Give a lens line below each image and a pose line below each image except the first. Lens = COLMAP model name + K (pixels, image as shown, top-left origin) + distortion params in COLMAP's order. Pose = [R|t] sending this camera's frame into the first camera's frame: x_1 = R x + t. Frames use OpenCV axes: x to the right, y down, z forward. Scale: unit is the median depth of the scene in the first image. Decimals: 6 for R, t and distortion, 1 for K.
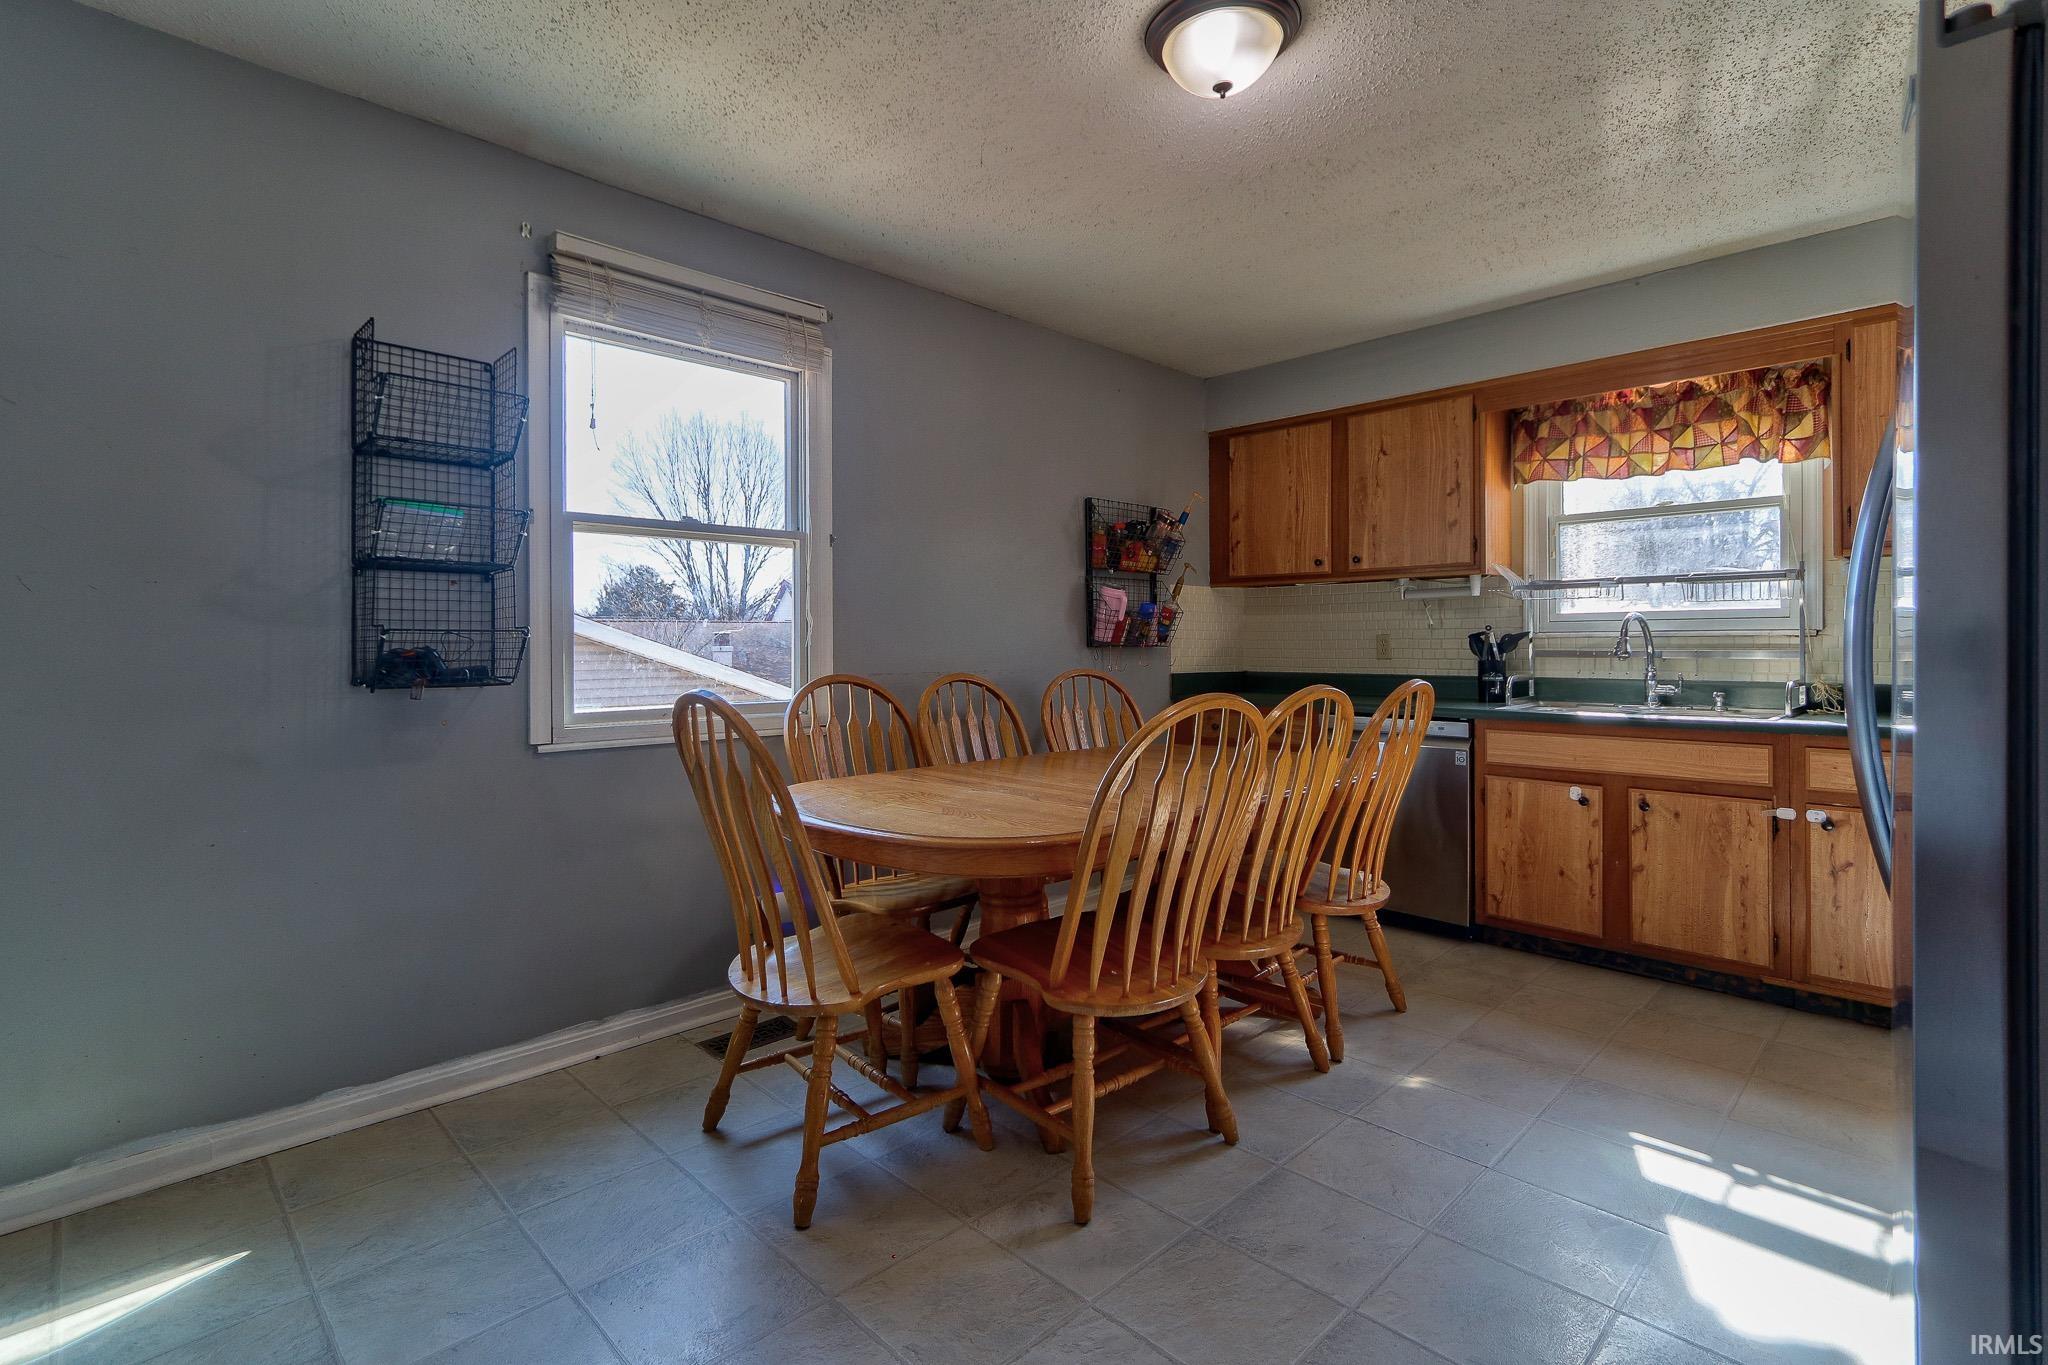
lens RADIAL K [[946.5, 0, 1038.4], [0, 946.5, 640.2], [0, 0, 1]] dist [0.001303, 0.002123]
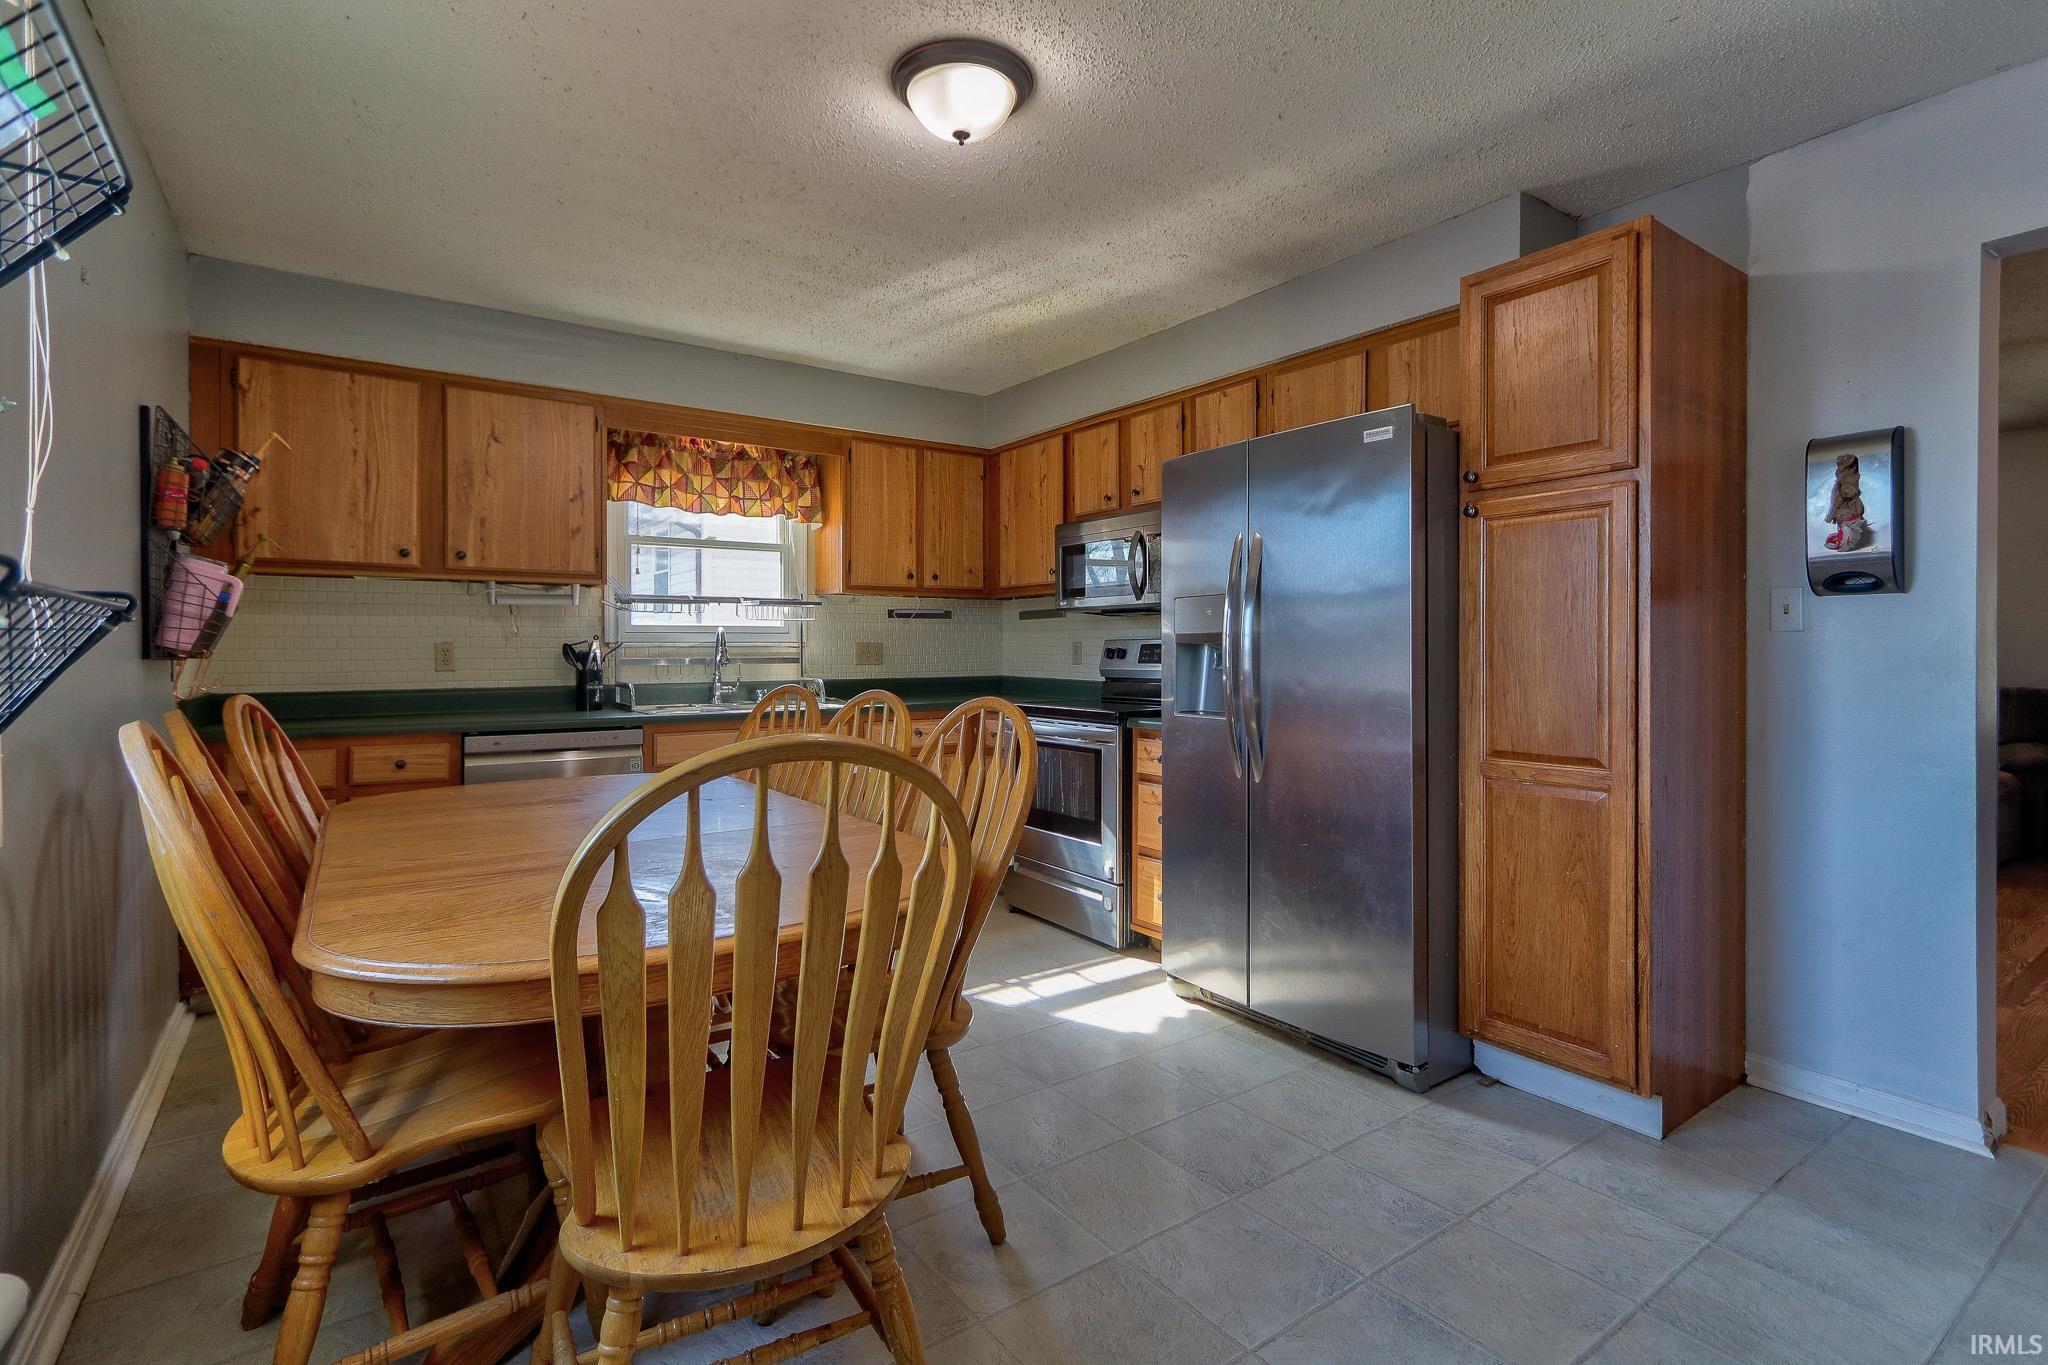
lens RADIAL K [[946.5, 0, 974.5], [0, 946.5, 650.2], [0, 0, 1]] dist [0.001303, 0.002123]
pose [[0.197128, 0.001710, 0.980376, -0.458192], [-0.001030, 0.999998, -0.001537, 0.002063], [-0.980377, -0.000707, 0.197130, 0.412755]]
